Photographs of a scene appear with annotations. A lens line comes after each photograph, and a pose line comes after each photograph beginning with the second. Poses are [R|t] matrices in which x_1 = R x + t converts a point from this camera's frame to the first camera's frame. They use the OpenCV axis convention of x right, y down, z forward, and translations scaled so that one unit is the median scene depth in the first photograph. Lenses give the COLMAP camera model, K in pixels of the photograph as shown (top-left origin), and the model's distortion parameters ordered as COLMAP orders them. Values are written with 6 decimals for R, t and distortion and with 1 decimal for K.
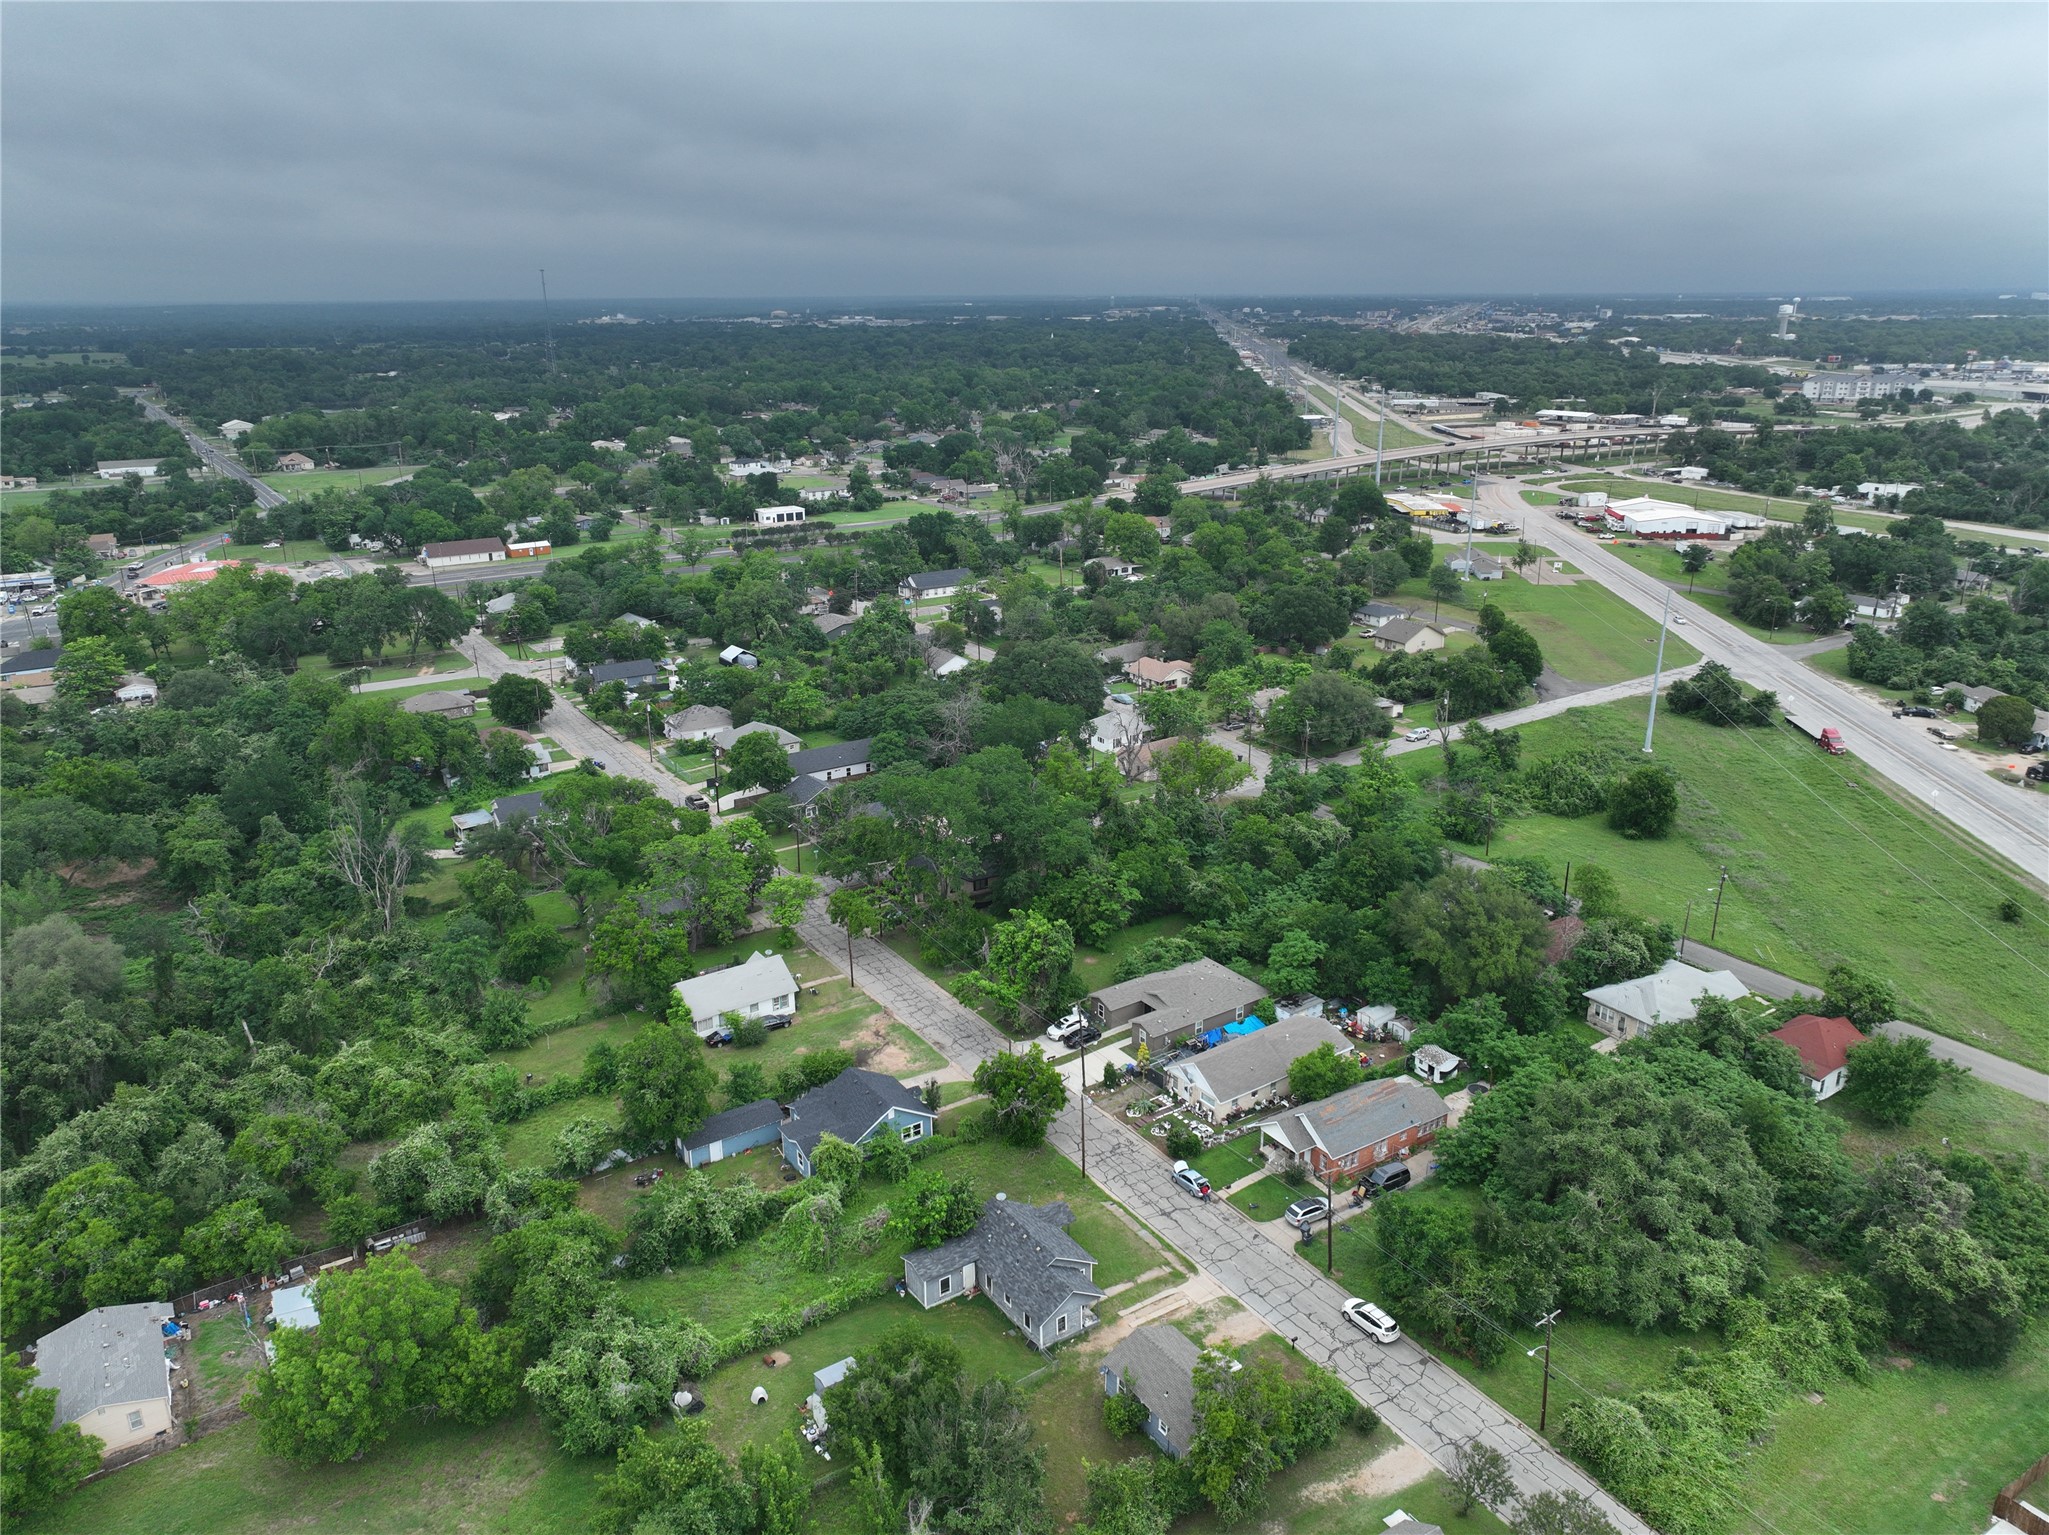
lens RADIAL K [[1439.1, 0, 1028.4], [0, 1439.1, 770.9], [0, 0, 1]] dist [0.001425, 0.011864]
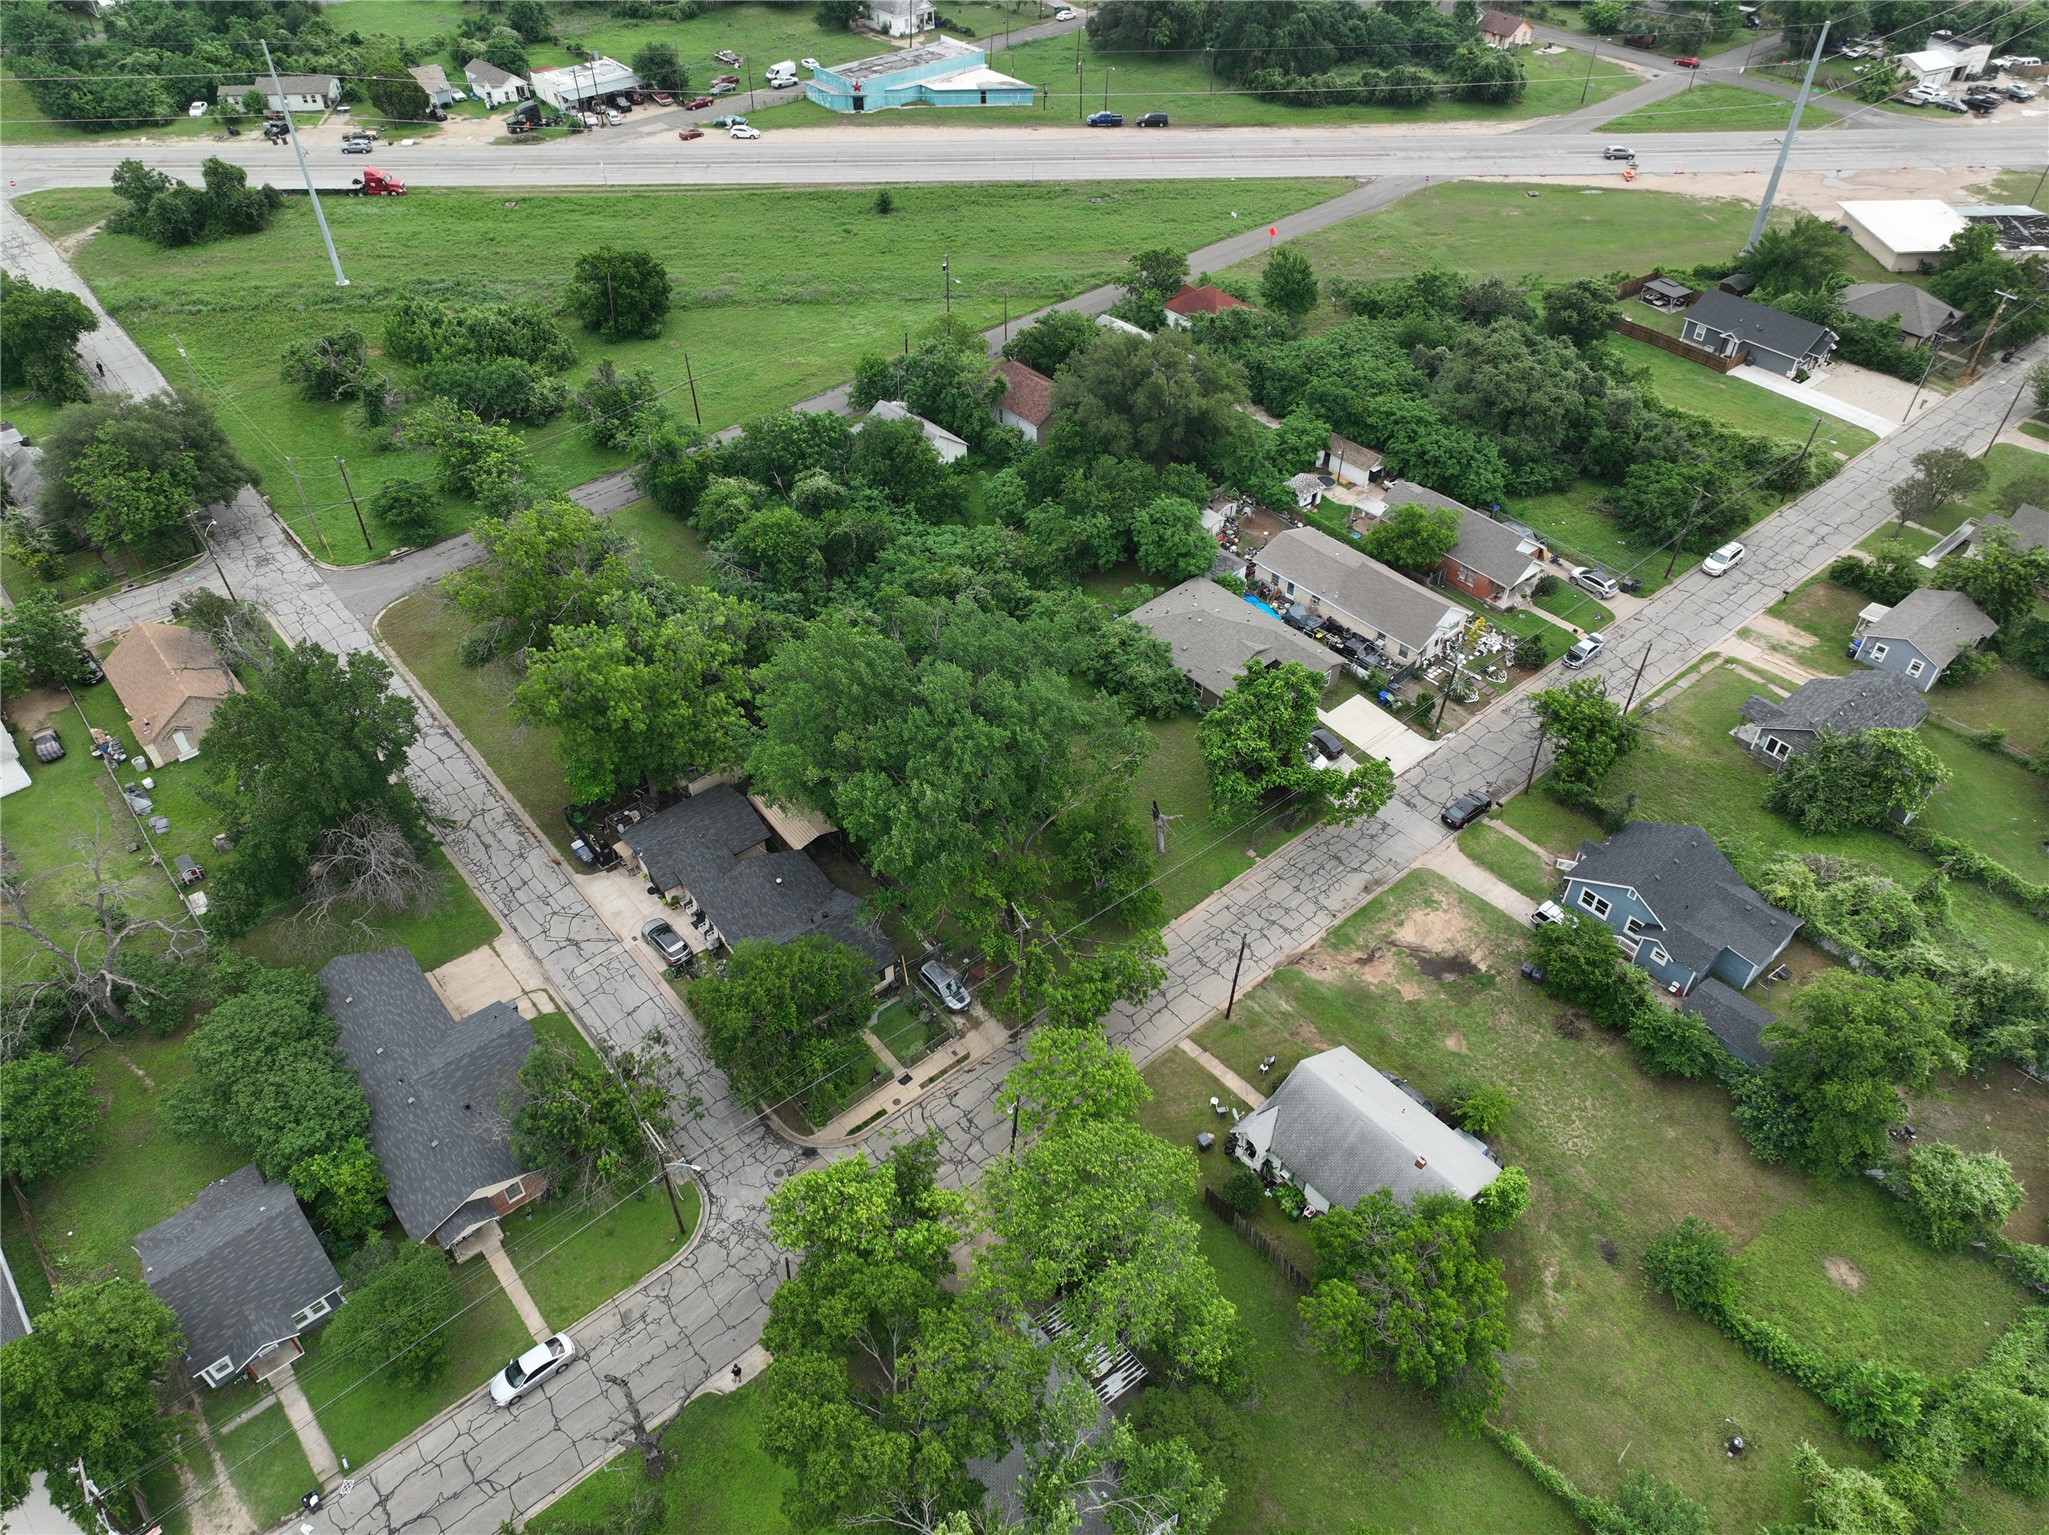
lens RADIAL K [[1439.1, 0, 1028.4], [0, 1439.1, 770.9], [0, 0, 1]] dist [0.001425, 0.011864]
pose [[-0.124094, -0.659272, 0.741594, -0.476932], [0.312820, 0.683267, 0.659765, -0.325312], [-0.941671, 0.313858, 0.121445, 0.976796]]
